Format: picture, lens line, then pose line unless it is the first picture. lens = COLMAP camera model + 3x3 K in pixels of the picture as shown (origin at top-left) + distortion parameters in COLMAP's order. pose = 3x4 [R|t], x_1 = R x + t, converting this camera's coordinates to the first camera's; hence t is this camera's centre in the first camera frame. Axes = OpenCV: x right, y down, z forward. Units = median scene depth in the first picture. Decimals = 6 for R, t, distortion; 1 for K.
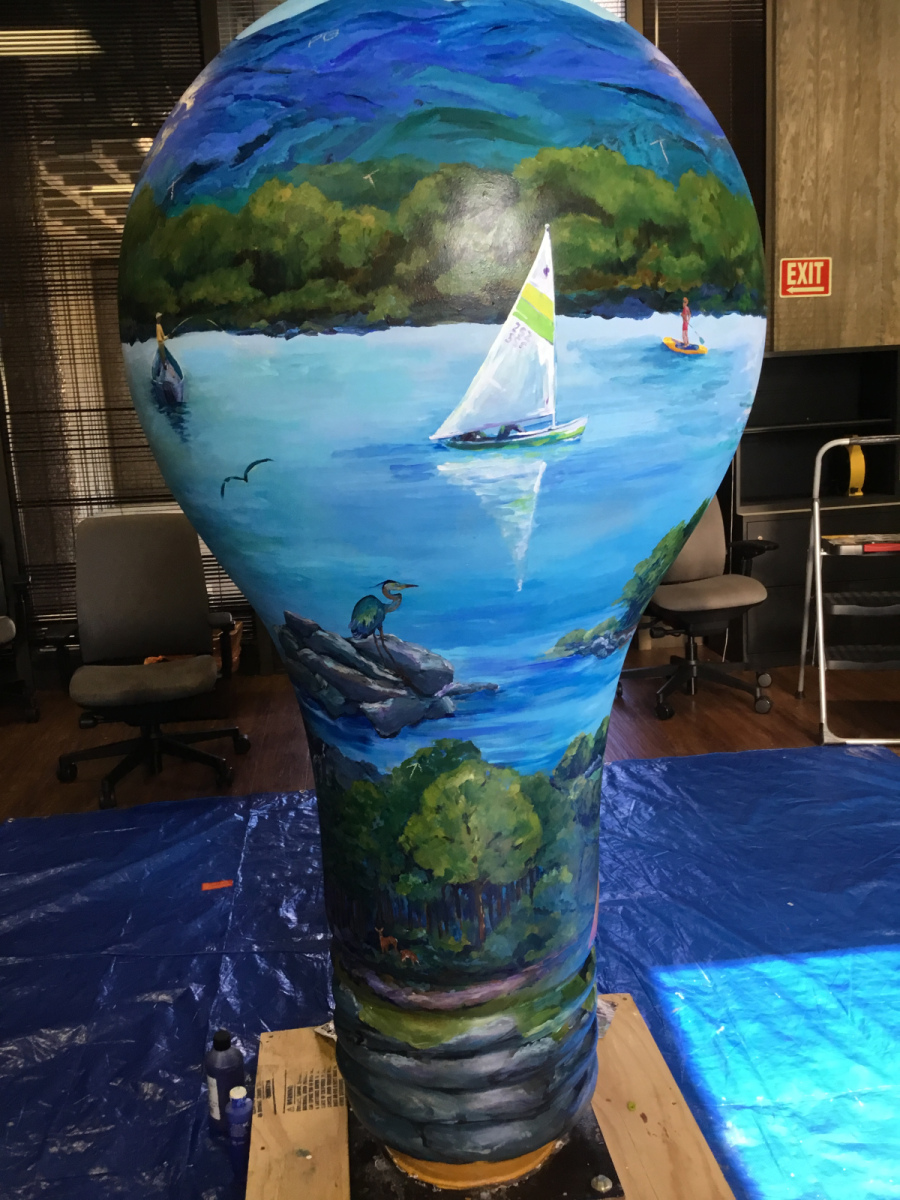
lens RADIAL K [[1095.3, 0, 445.6], [0, 1095.3, 601.8], [0, 0, 1]] dist [0.132980, -0.291646]
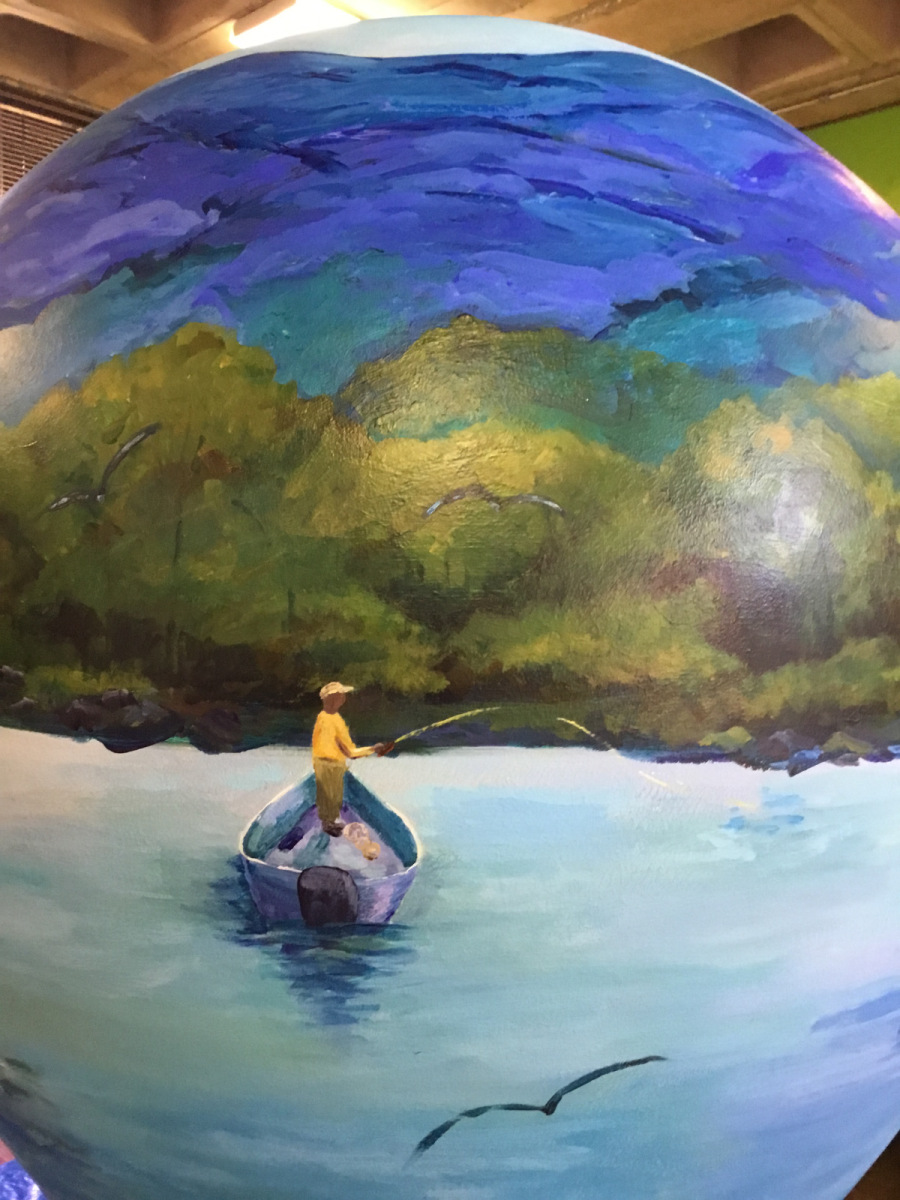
lens RADIAL K [[1095.3, 0, 445.6], [0, 1095.3, 601.8], [0, 0, 1]] dist [0.132980, -0.291646]
pose [[0.736718, 0.027523, 0.675640, -0.501448], [0.088097, 0.986749, -0.136257, -0.249286], [-0.670437, 0.159905, 0.724531, 0.759381]]
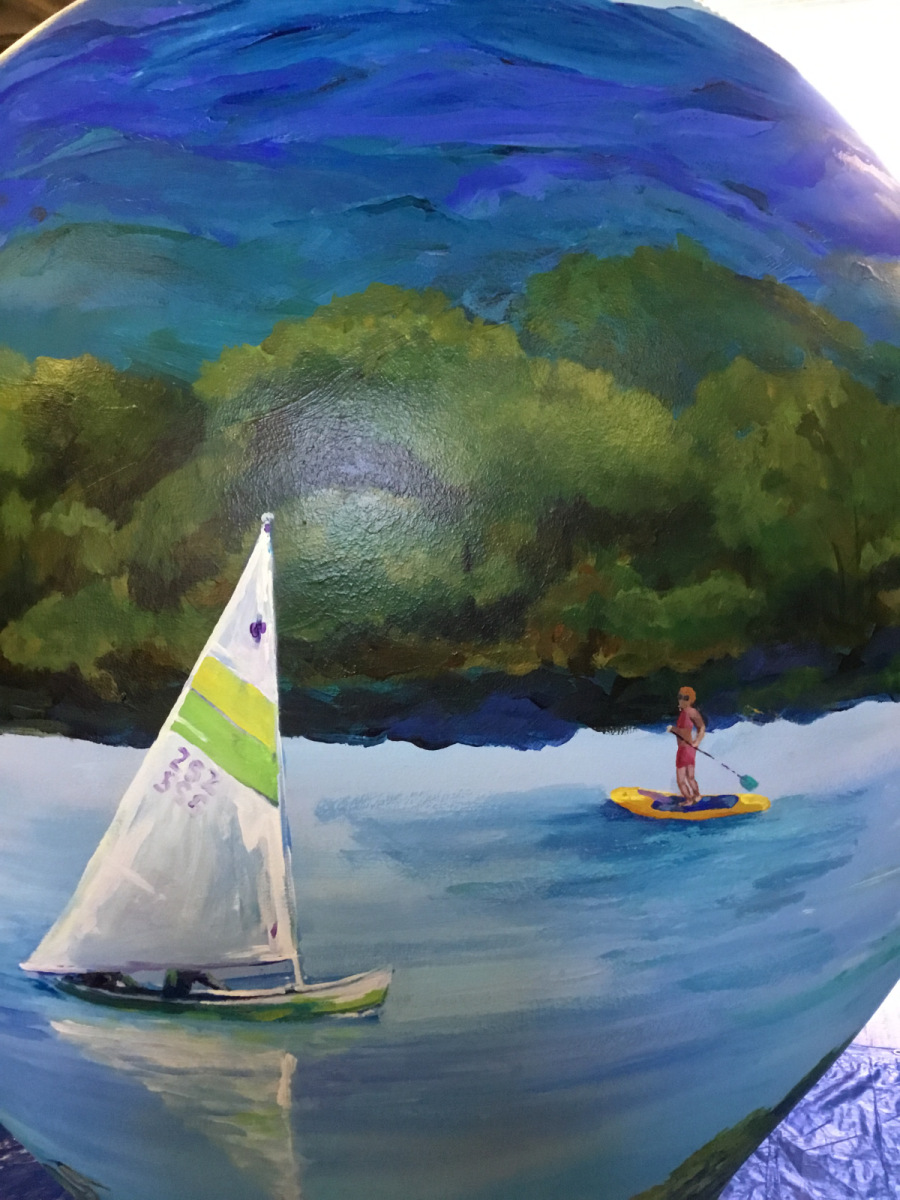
lens RADIAL K [[1095.3, 0, 445.6], [0, 1095.3, 601.8], [0, 0, 1]] dist [0.132980, -0.291646]
pose [[0.939085, 0.089848, -0.331732, 0.265701], [-0.105819, 0.993922, -0.030359, -0.287695], [0.326988, 0.063614, 0.942885, 0.621595]]
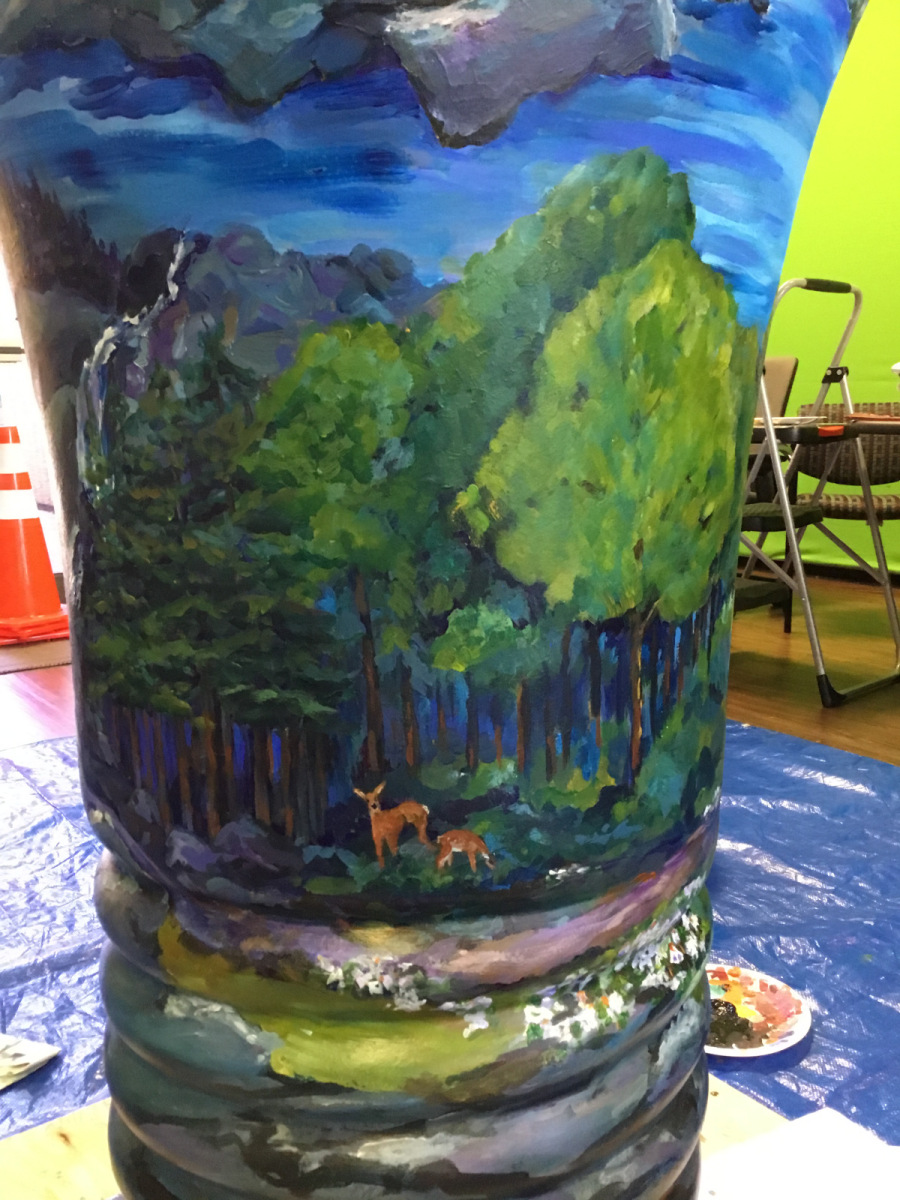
lens RADIAL K [[1088.0, 0, 447.2], [0, 1088.0, 617.9], [0, 0, 1]] dist [0.126869, -0.291080]
pose [[0.858688, -0.055924, 0.509438, -0.272723], [0.071485, 0.997381, -0.011003, 0.314923], [-0.507488, 0.045865, 0.860437, 0.873920]]
